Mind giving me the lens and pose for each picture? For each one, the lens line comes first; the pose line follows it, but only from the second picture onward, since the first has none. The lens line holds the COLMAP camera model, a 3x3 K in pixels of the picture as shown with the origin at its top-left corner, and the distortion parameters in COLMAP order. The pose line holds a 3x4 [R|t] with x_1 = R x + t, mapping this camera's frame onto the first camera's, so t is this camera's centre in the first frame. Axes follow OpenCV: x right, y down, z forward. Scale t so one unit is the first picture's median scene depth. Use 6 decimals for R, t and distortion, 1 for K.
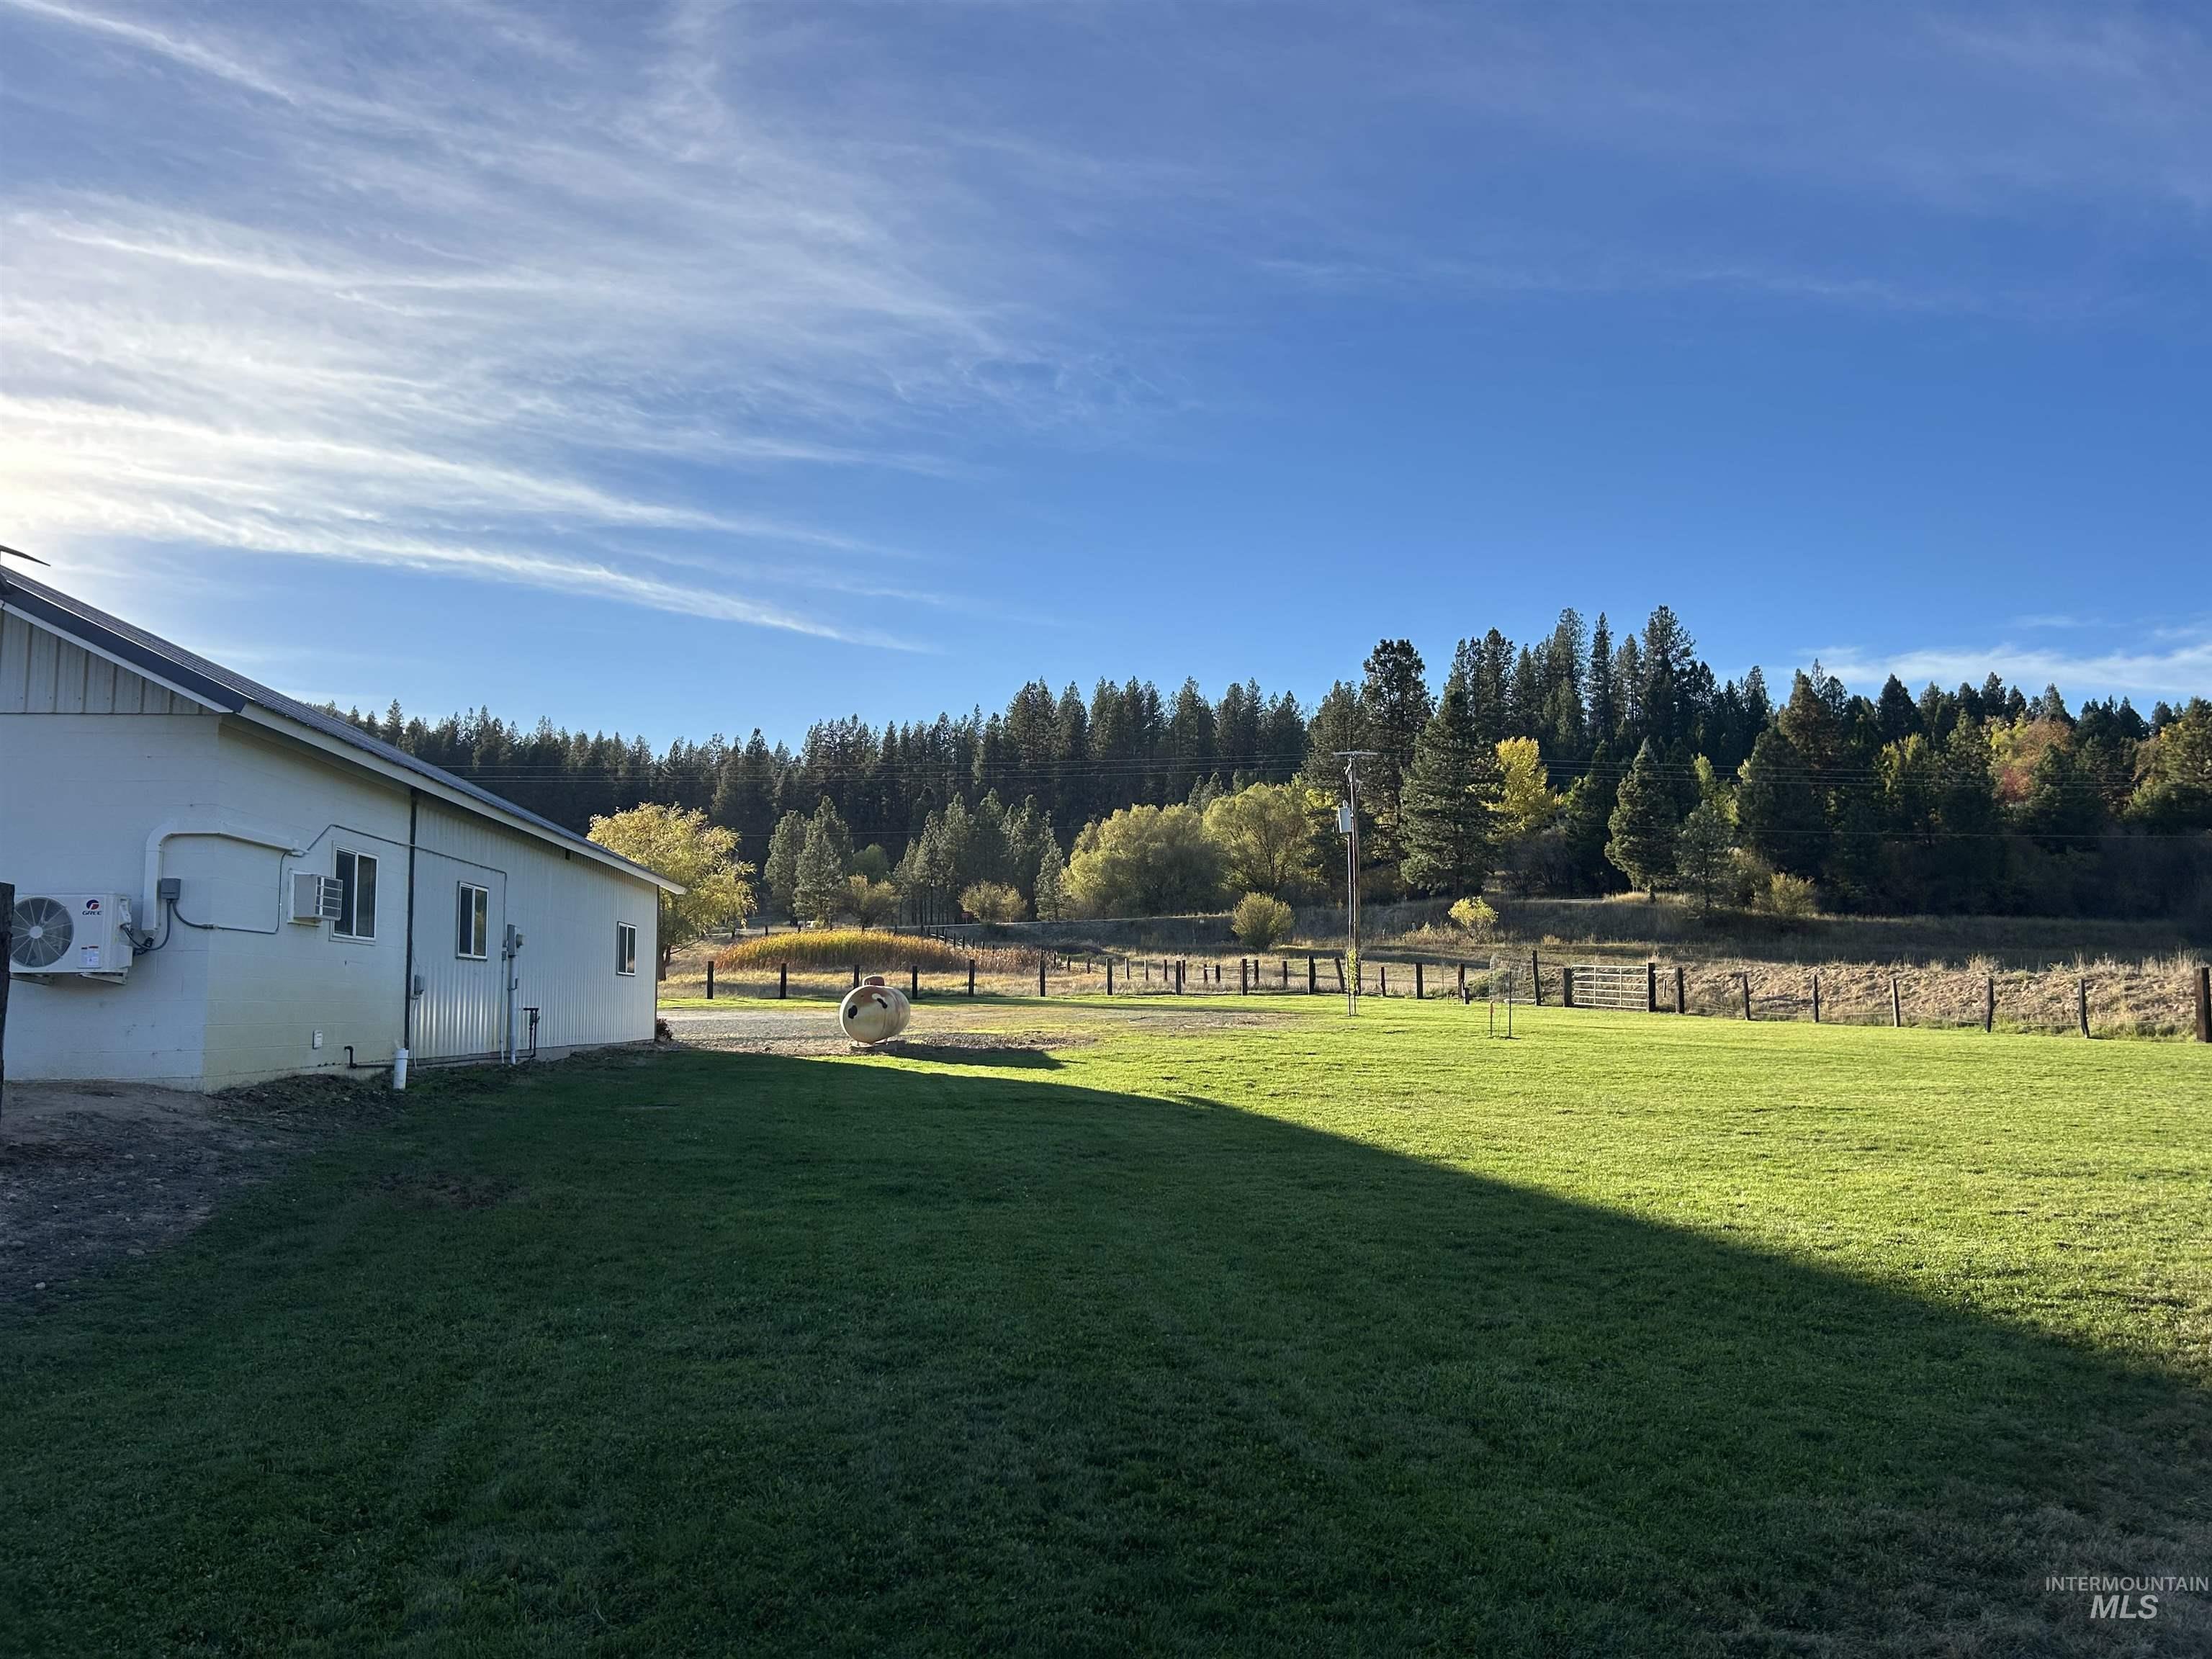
lens RADIAL K [[1666.5, 0, 1098.5], [0, 1666.5, 834.8], [0, 0, 1]] dist [0.078346, -0.082456]
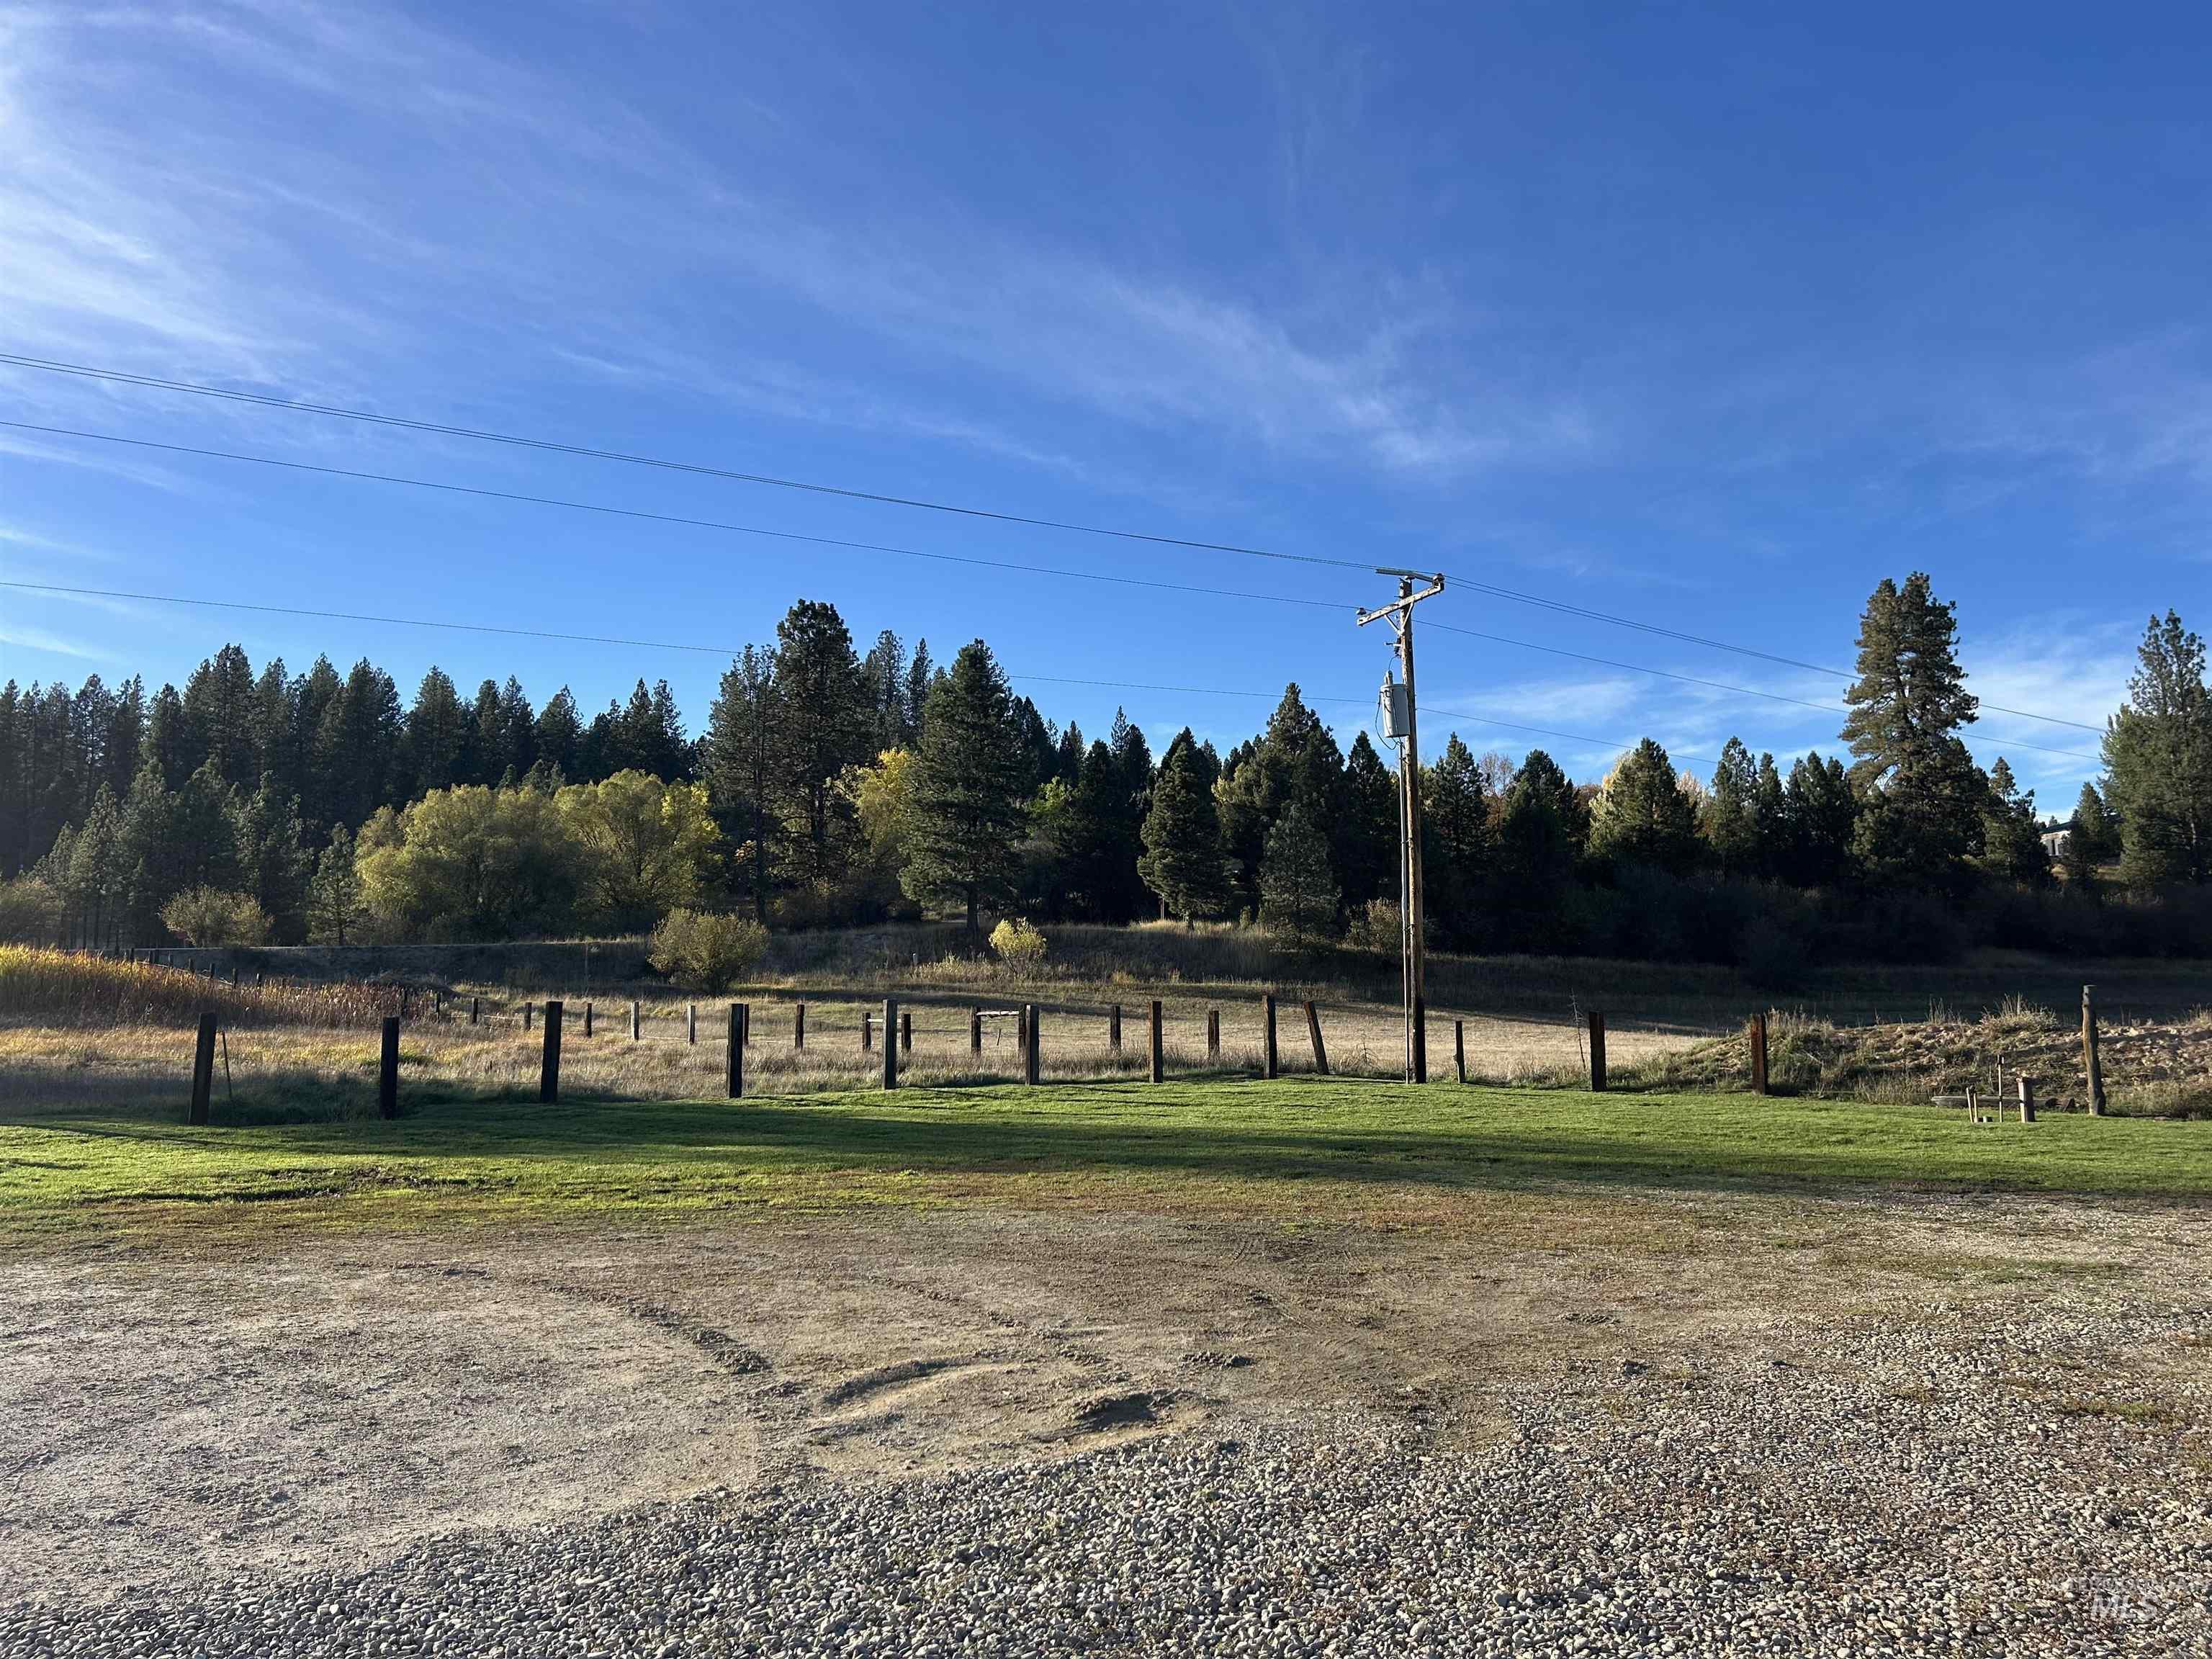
lens RADIAL K [[1666.5, 0, 1117.4], [0, 1666.5, 821.4], [0, 0, 1]] dist [0.078346, -0.082456]
pose [[0.890016, 0.053356, 0.452796, -0.066543], [-0.038320, 0.998369, -0.042322, 0.021573], [-0.454315, 0.020316, 0.890609, 0.293152]]
